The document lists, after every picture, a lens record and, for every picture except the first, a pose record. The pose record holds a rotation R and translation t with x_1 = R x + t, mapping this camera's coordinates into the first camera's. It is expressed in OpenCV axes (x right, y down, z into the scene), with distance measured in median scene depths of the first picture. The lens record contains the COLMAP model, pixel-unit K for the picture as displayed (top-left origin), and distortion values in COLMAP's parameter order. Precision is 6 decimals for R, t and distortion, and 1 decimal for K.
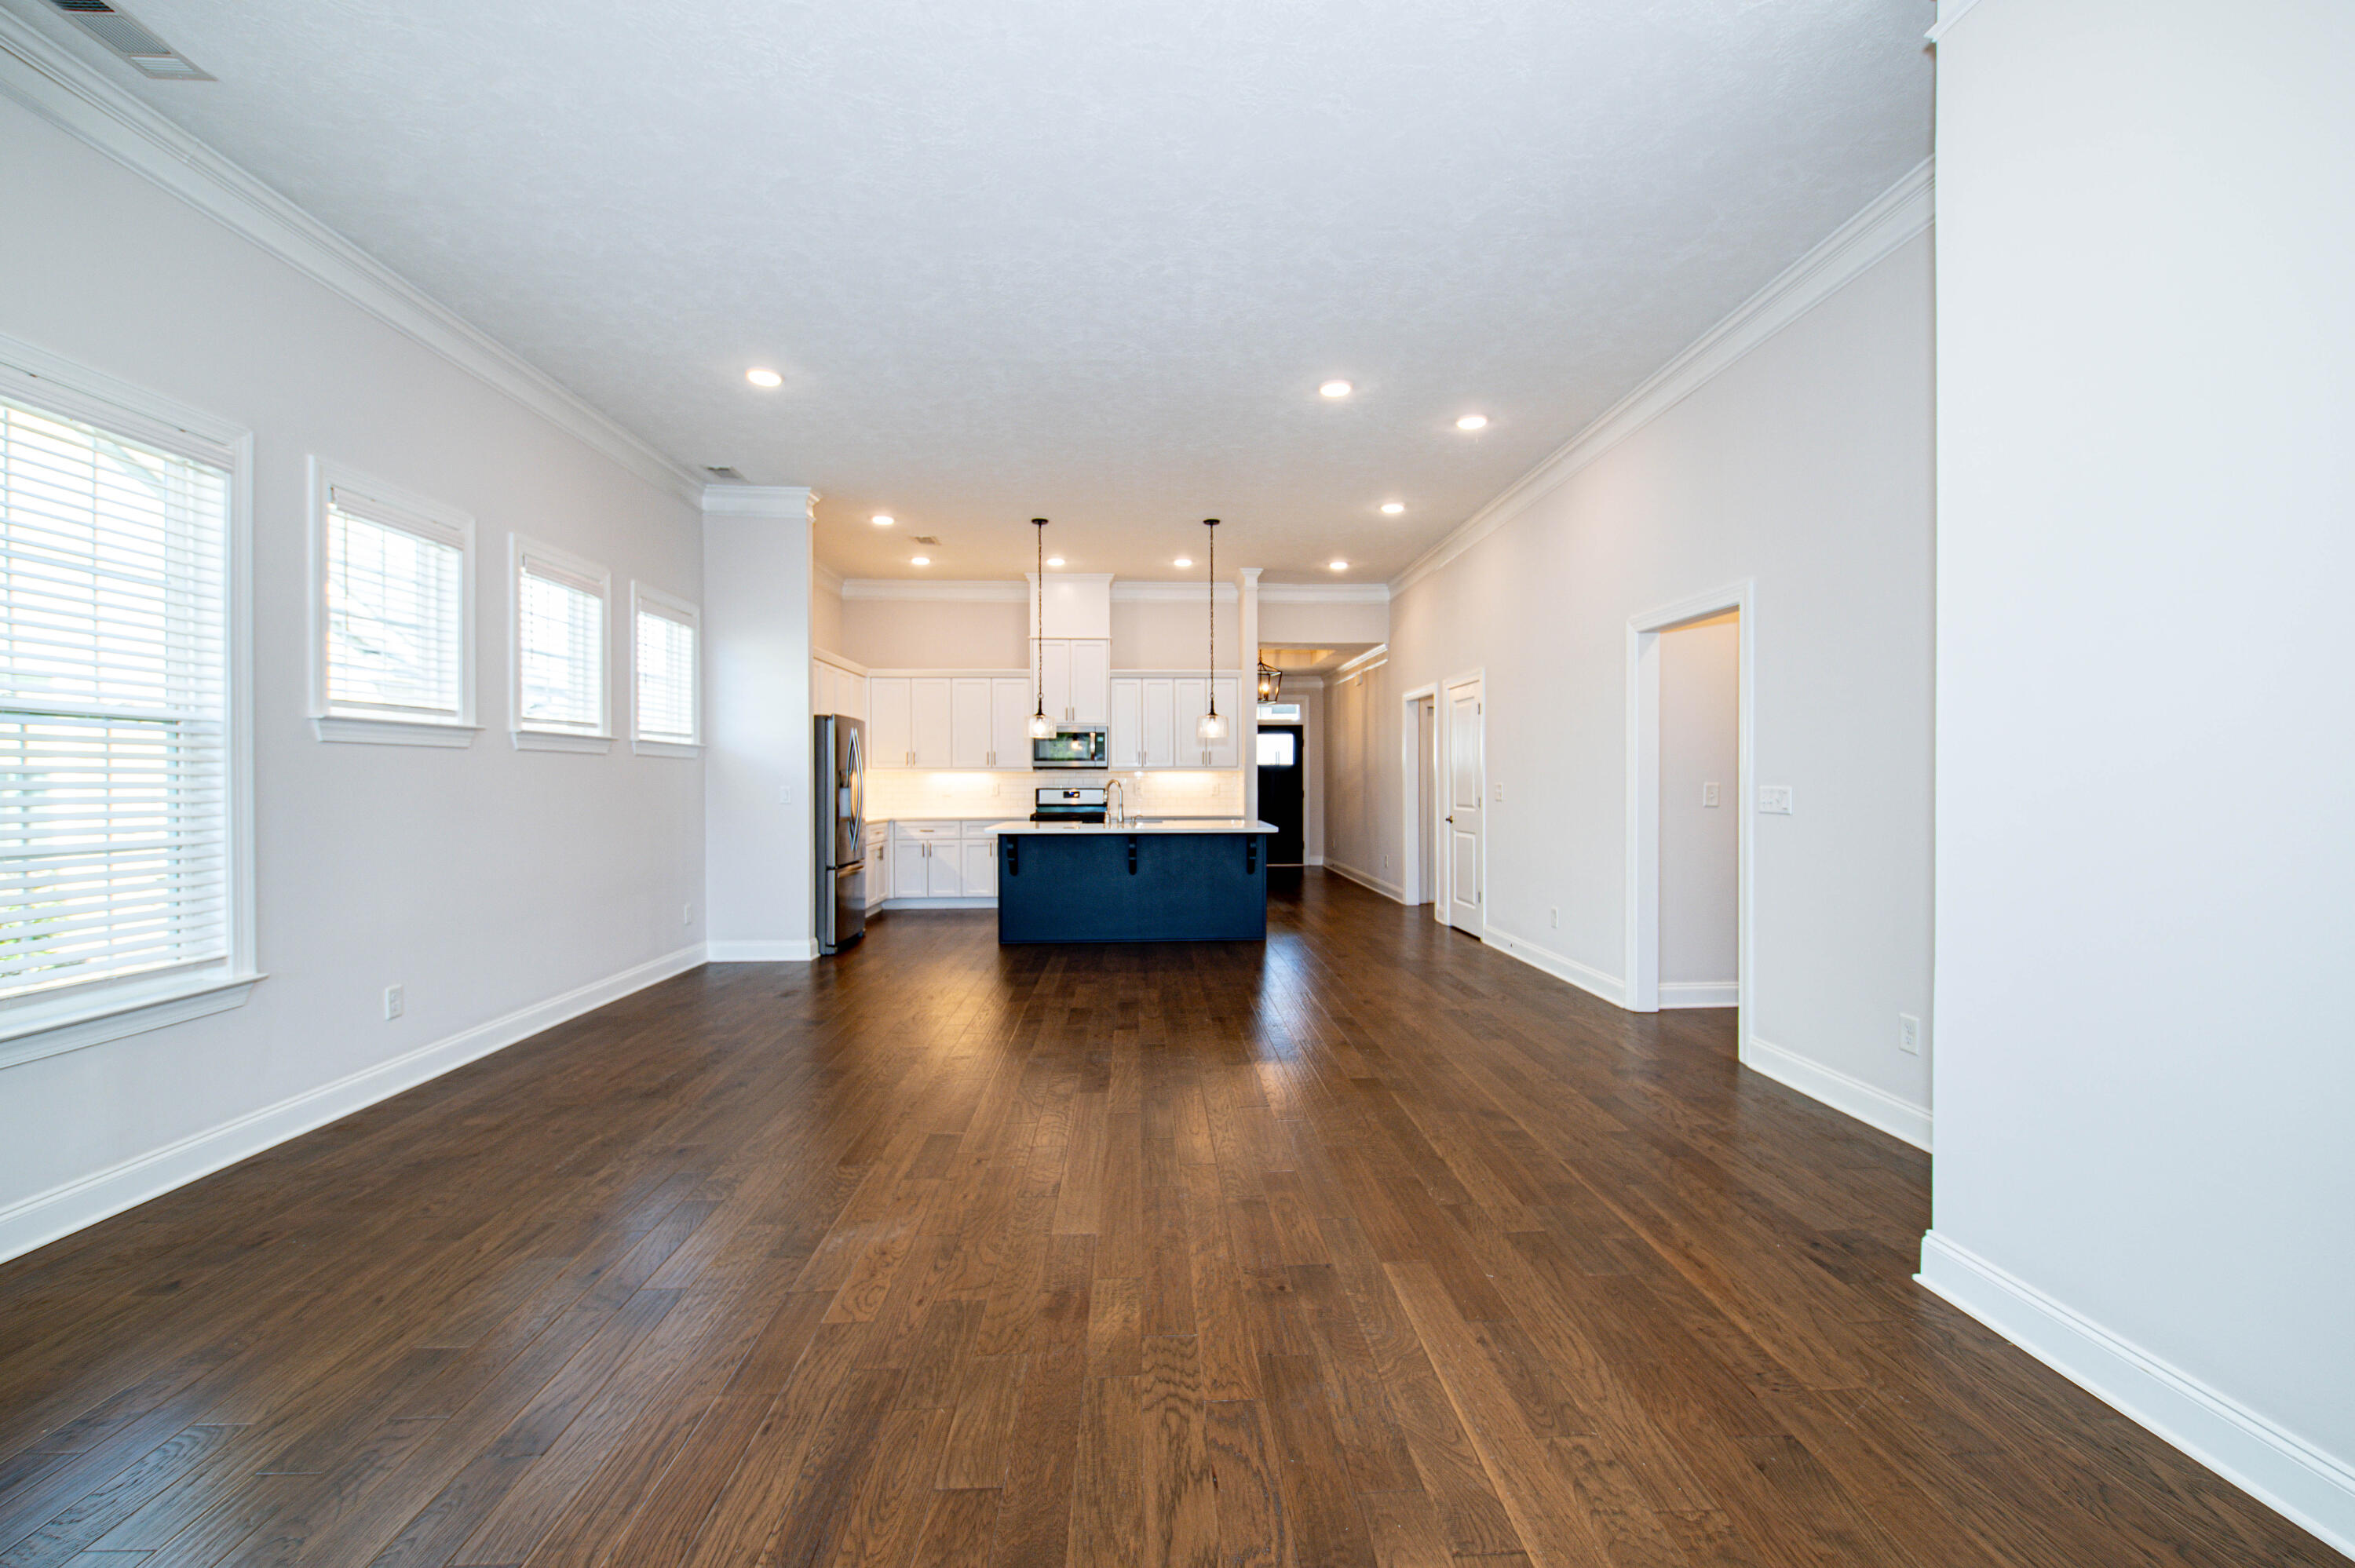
lens RADIAL K [[924.0, 0, 1186.2], [0, 924.0, 783.7], [0, 0, 1]] dist [0.002654, -0.005277]
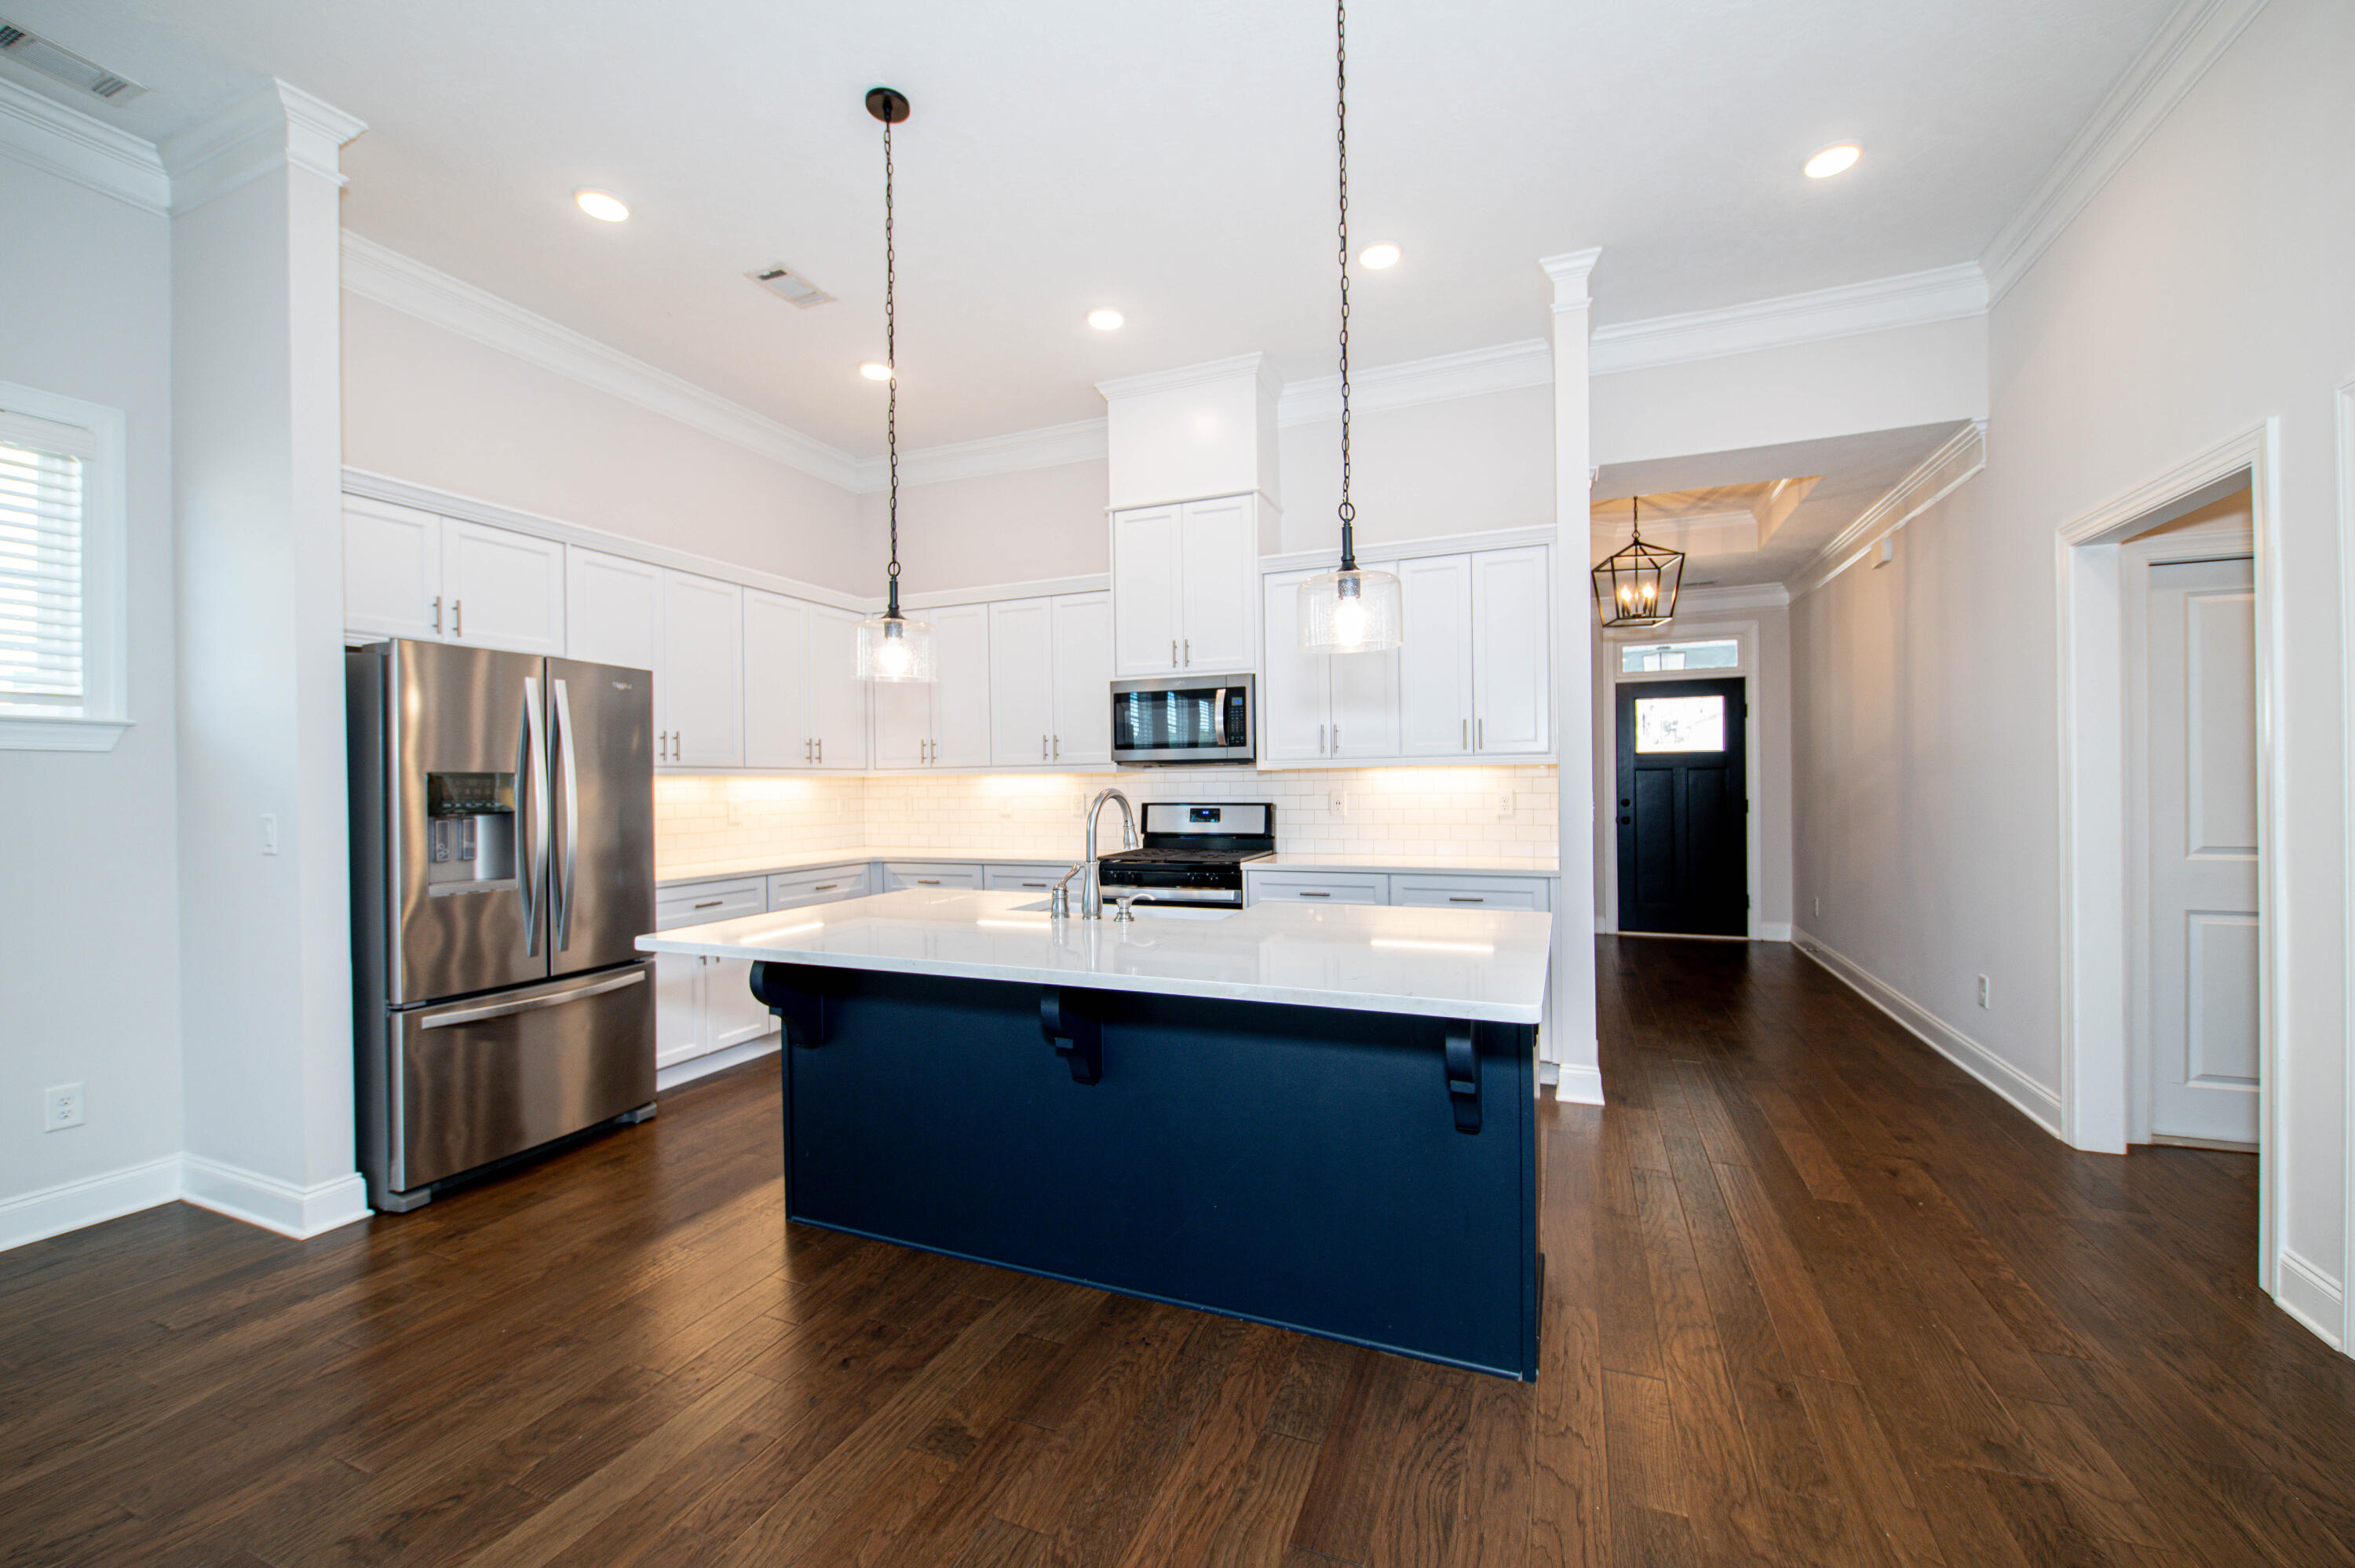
lens RADIAL K [[924.0, 0, 1188.6], [0, 924.0, 784.8], [0, 0, 1]] dist [0.002654, -0.005277]
pose [[0.907645, -0.008213, -0.419659, 0.081960], [0.008304, 0.999964, -0.001609, -0.004296], [0.419657, -0.002024, 0.907680, 0.536876]]
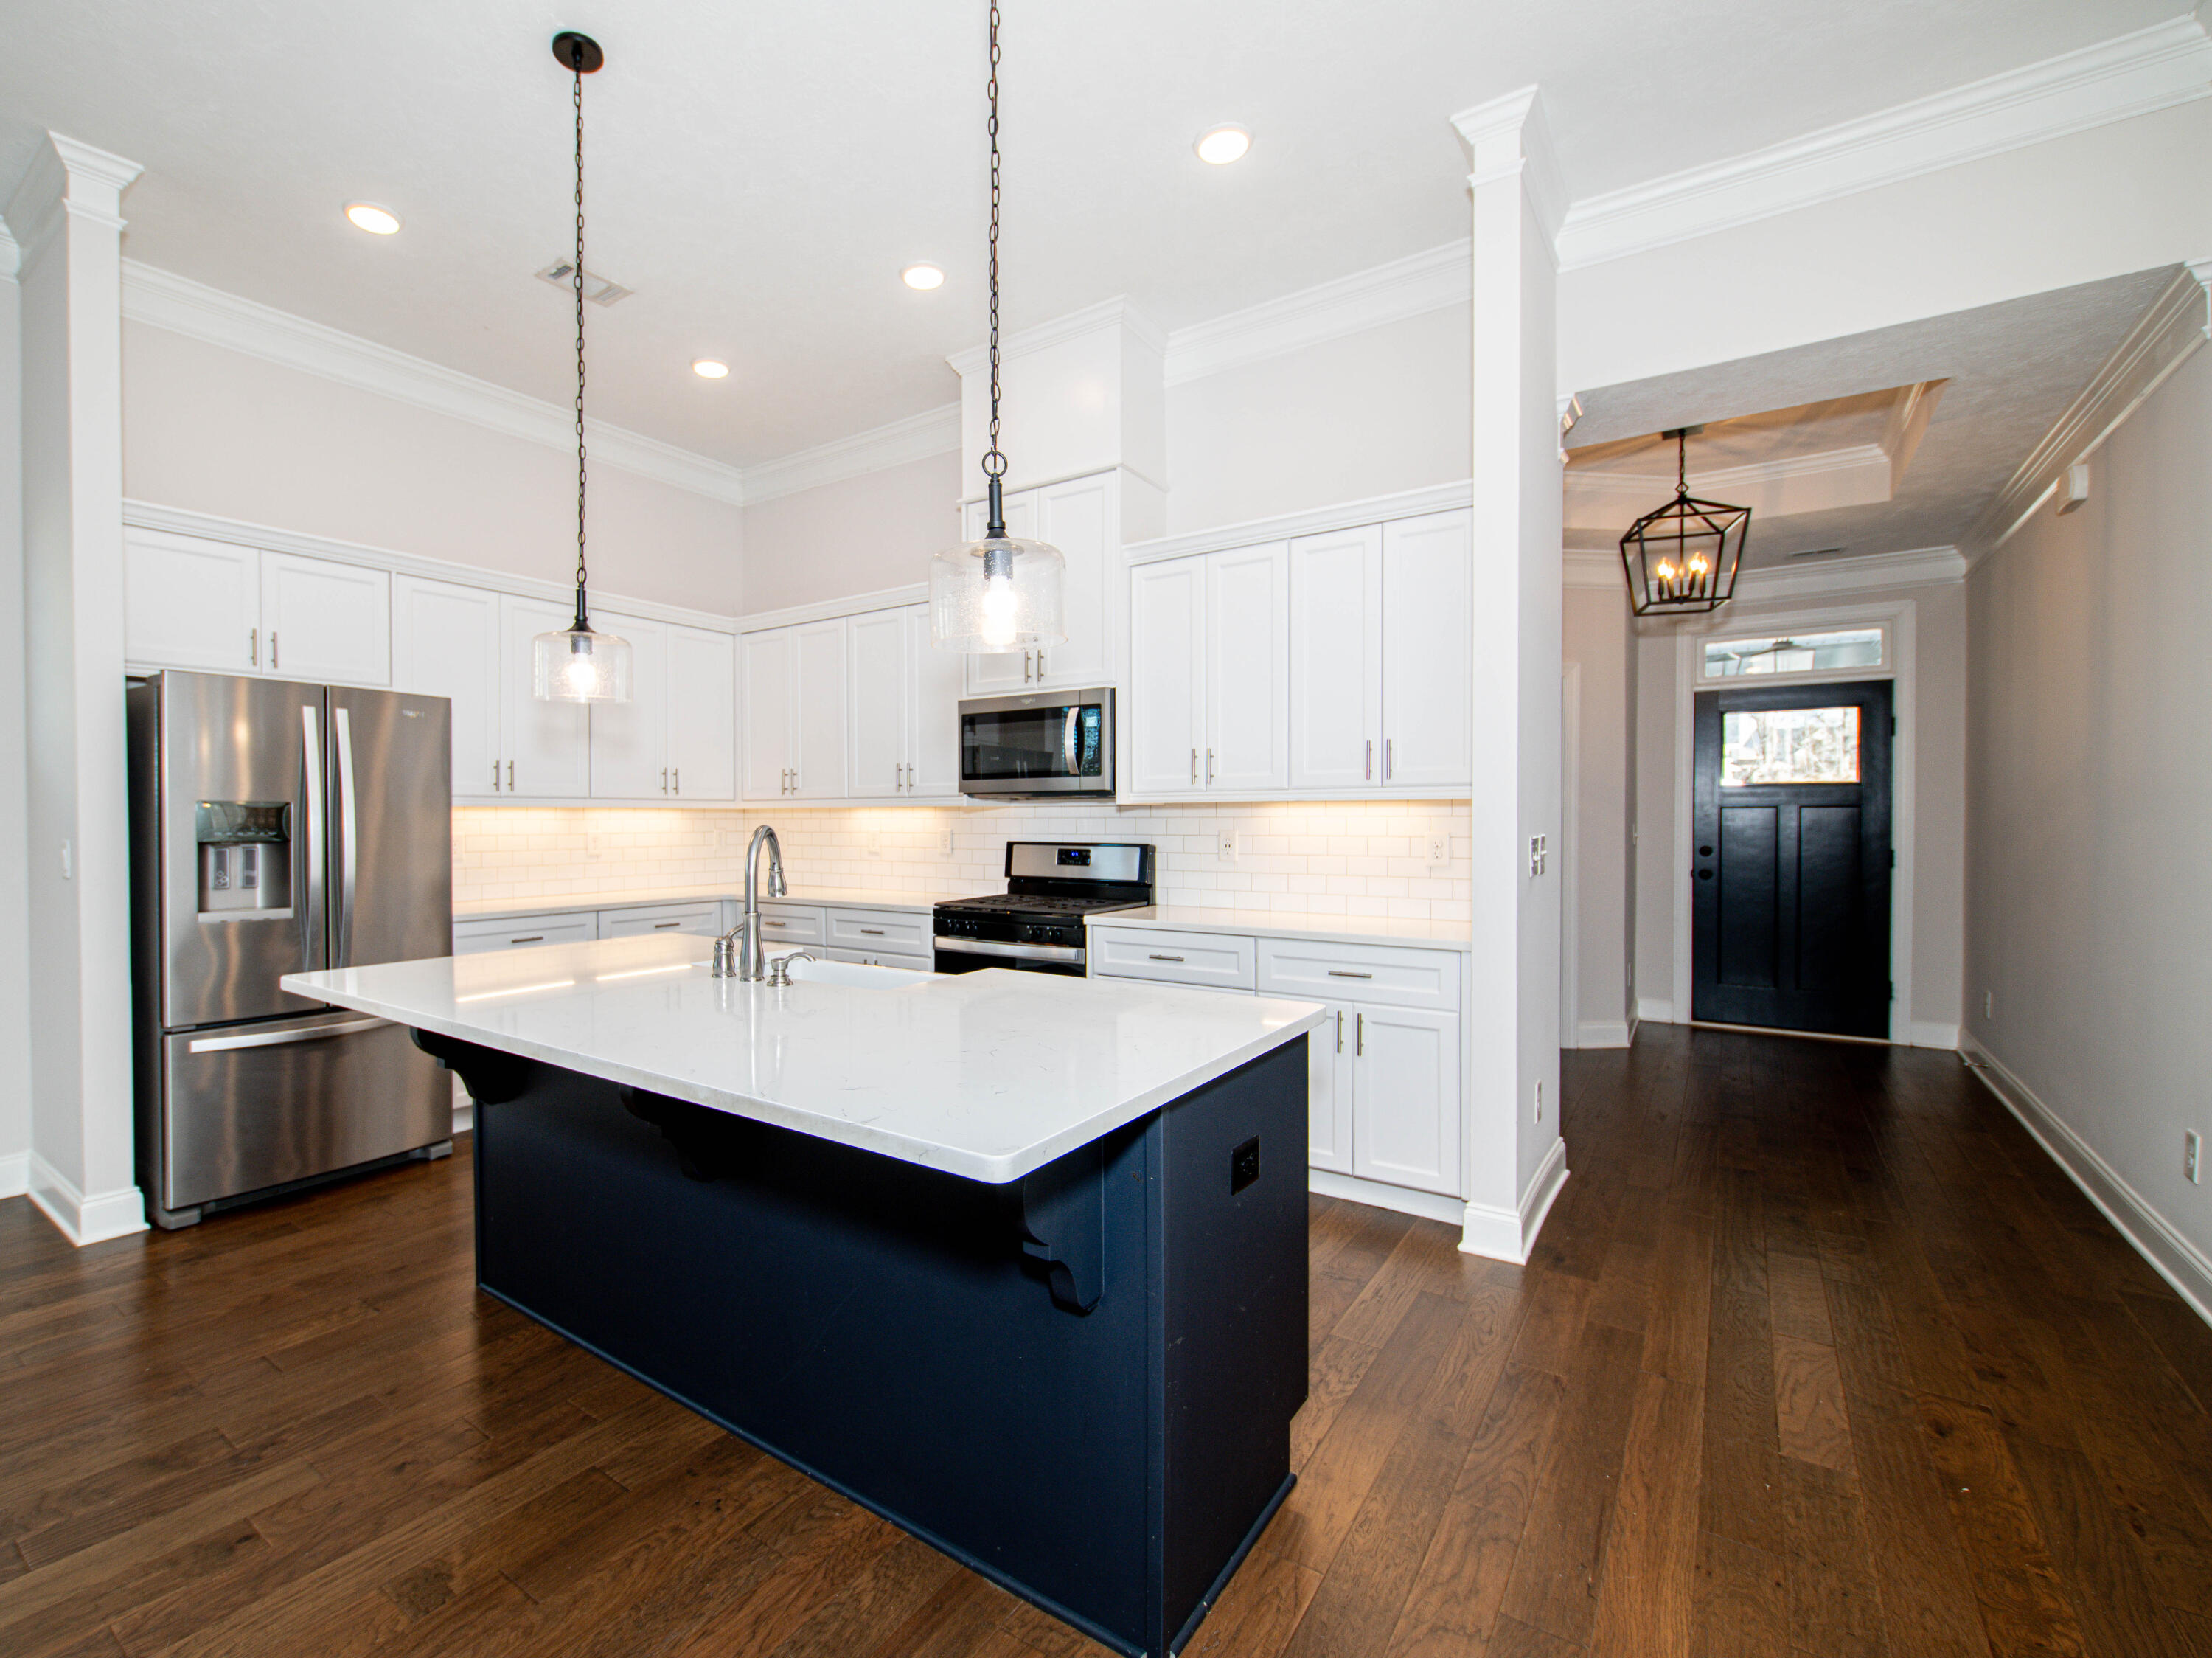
lens RADIAL K [[1001.8, 0, 977.1], [0, 1001.8, 832.0], [0, 0, 1]] dist [0.001813, -0.005283]
pose [[0.768670, 0.009003, -0.639582, 0.140769], [-0.002679, 0.999937, 0.010856, -0.005002], [0.639639, -0.006631, 0.768647, 0.615333]]
